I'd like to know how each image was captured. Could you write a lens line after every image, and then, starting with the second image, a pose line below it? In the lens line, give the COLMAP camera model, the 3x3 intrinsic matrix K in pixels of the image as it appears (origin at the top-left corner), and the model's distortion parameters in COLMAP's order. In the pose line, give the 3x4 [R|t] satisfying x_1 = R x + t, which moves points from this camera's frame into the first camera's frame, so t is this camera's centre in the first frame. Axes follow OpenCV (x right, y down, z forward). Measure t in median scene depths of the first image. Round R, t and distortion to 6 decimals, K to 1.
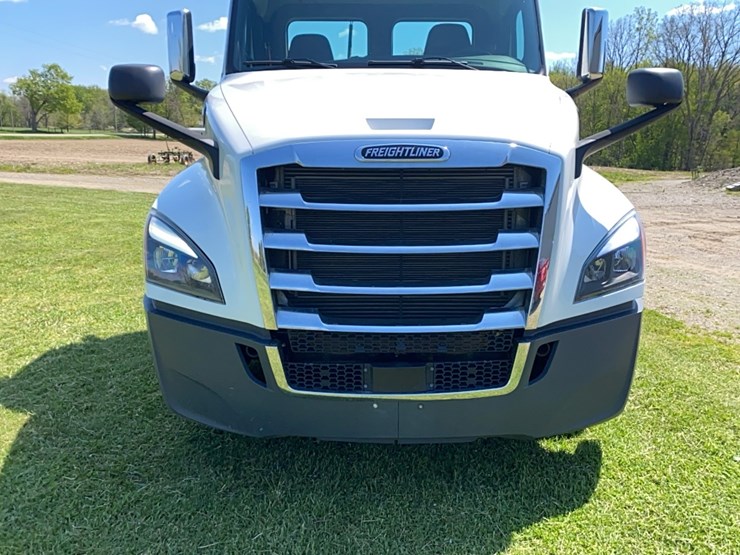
lens RADIAL K [[578.2, 0, 370.0], [0, 578.2, 277.5], [0, 0, 1]] dist [0.043330, -0.043418]
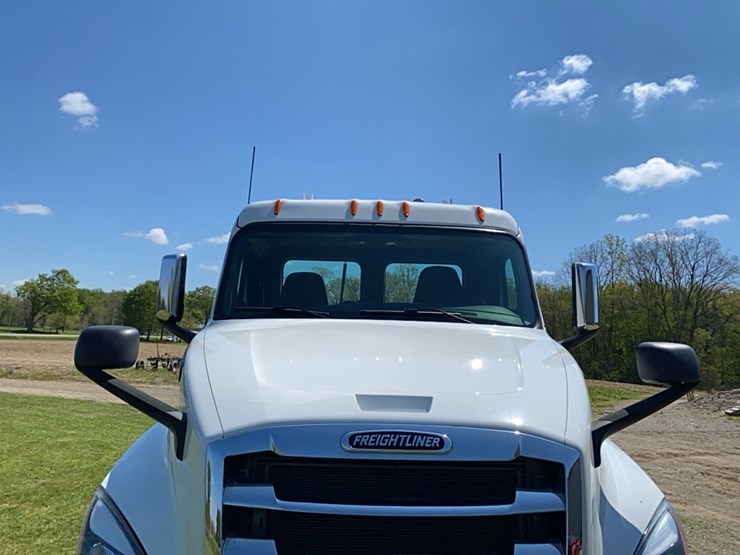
lens RADIAL K [[578.3, 0, 372.2], [0, 578.3, 262.2], [0, 0, 1]] dist [0.035863, -0.036090]
pose [[0.999587, 0.024742, 0.014640, 0.000176], [-0.017746, 0.931666, -0.362883, -0.079985], [-0.022618, 0.362473, 0.931720, 0.053259]]
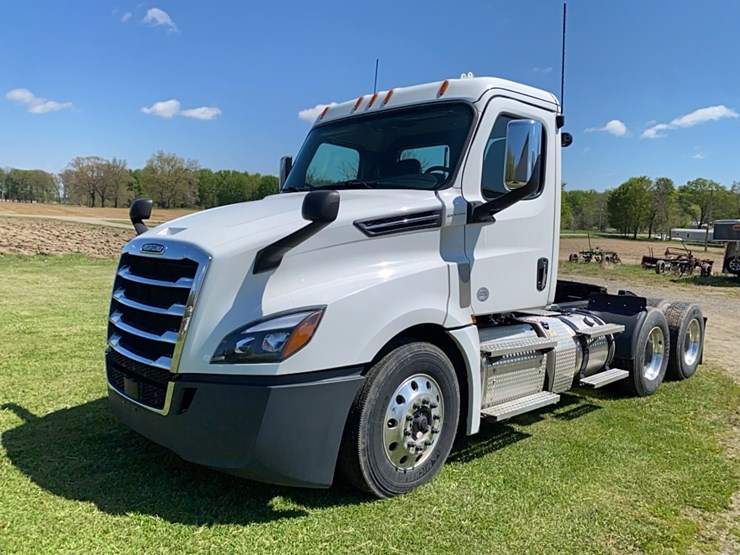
lens RADIAL K [[584.6, 0, 367.9], [0, 584.6, 273.8], [0, 0, 1]] dist [0.036004, -0.037601]
pose [[0.666224, 0.064337, -0.742971, 0.893555], [-0.191430, 0.977643, -0.086997, -0.061919], [0.720763, 0.200186, 0.663646, 0.184366]]
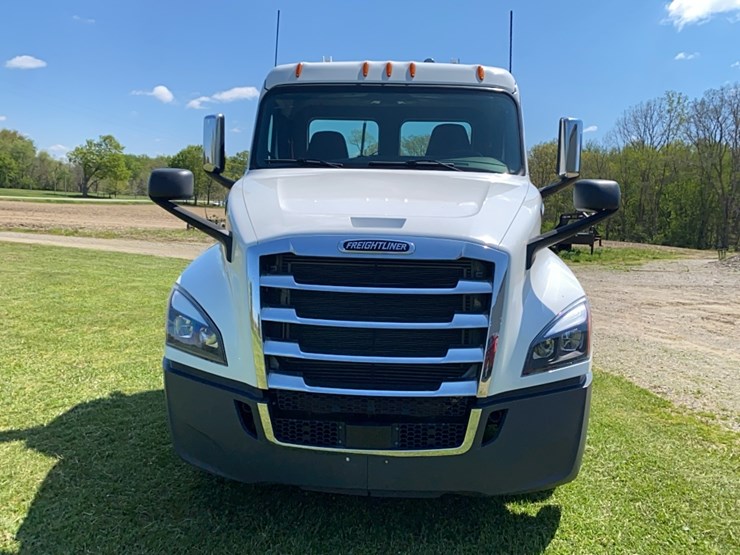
lens RADIAL K [[584.6, 0, 367.9], [0, 584.6, 273.8], [0, 0, 1]] dist [0.036004, -0.037601]
pose [[0.997788, 0.028523, -0.060041, 0.060538], [-0.035630, 0.992034, -0.120826, -0.003960], [0.056116, 0.122698, 0.990856, -0.117359]]
